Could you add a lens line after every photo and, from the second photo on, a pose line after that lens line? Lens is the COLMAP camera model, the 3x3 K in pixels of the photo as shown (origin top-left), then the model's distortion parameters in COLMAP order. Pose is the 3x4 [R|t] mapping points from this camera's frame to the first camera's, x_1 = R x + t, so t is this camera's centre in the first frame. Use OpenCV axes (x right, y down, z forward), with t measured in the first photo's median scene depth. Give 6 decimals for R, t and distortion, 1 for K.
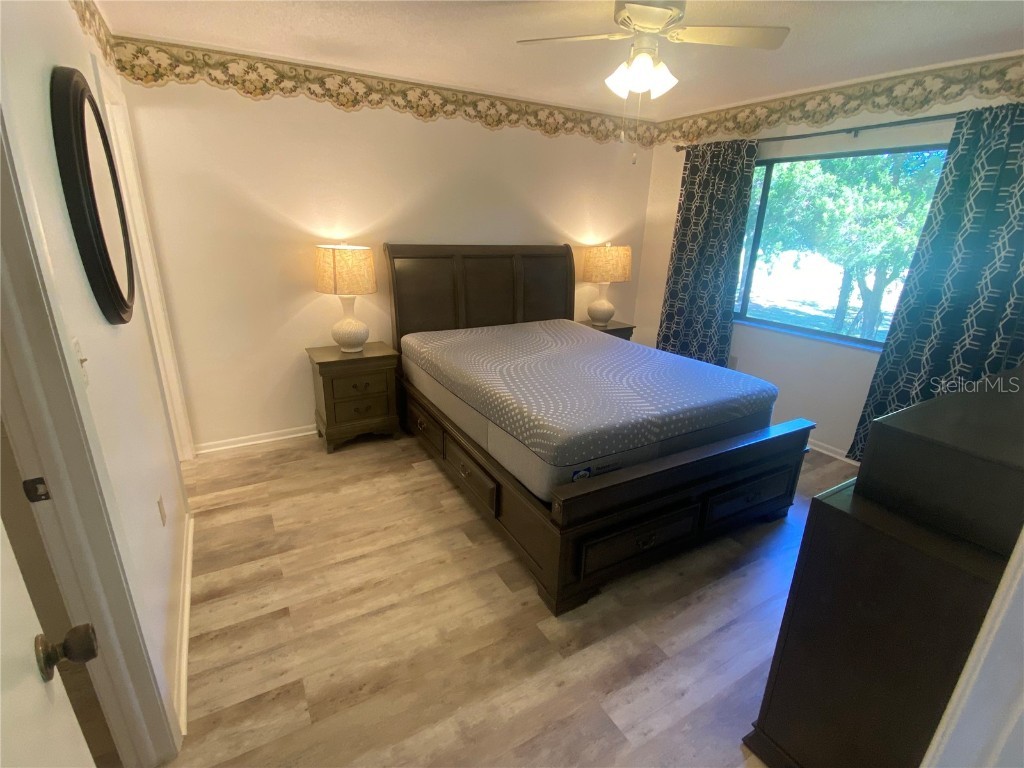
lens RADIAL K [[495.3, 0, 503.5], [0, 495.3, 383.0], [0, 0, 1]] dist [0.018682, -0.017908]
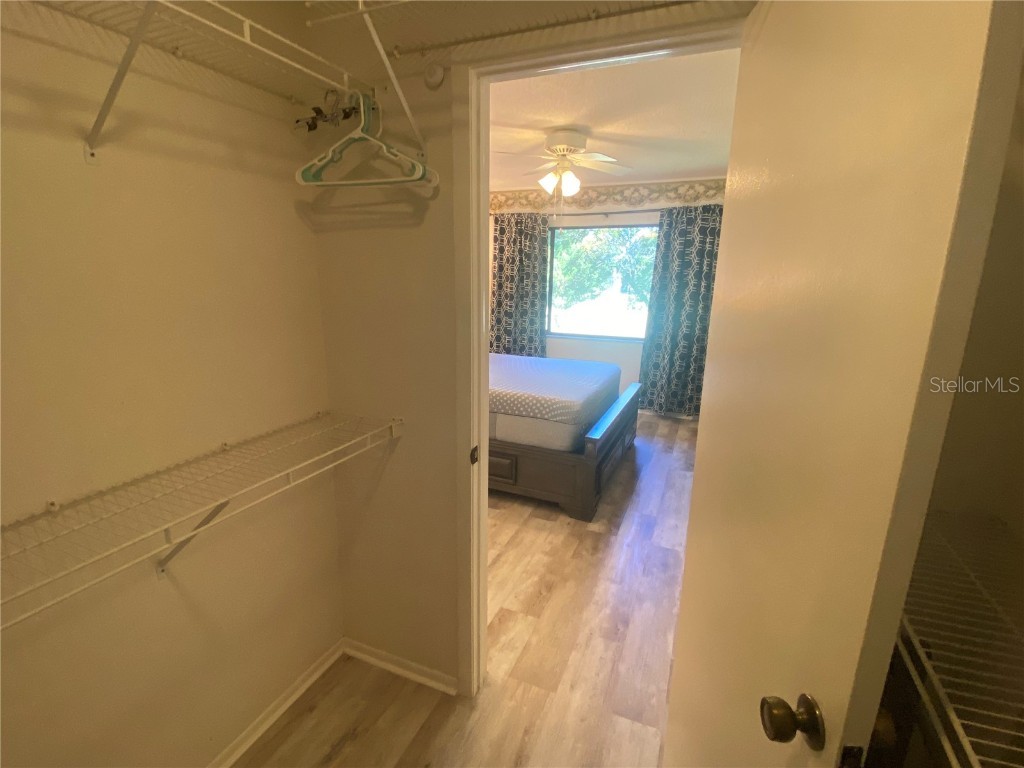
lens RADIAL K [[495.3, 0, 505.4], [0, 495.3, 393.5], [0, 0, 1]] dist [0.018682, -0.017908]
pose [[0.797332, -0.155138, 0.583261, -0.673208], [0.193199, 0.981155, -0.003137, 0.025982], [-0.571783, 0.115187, 0.812278, -0.095125]]
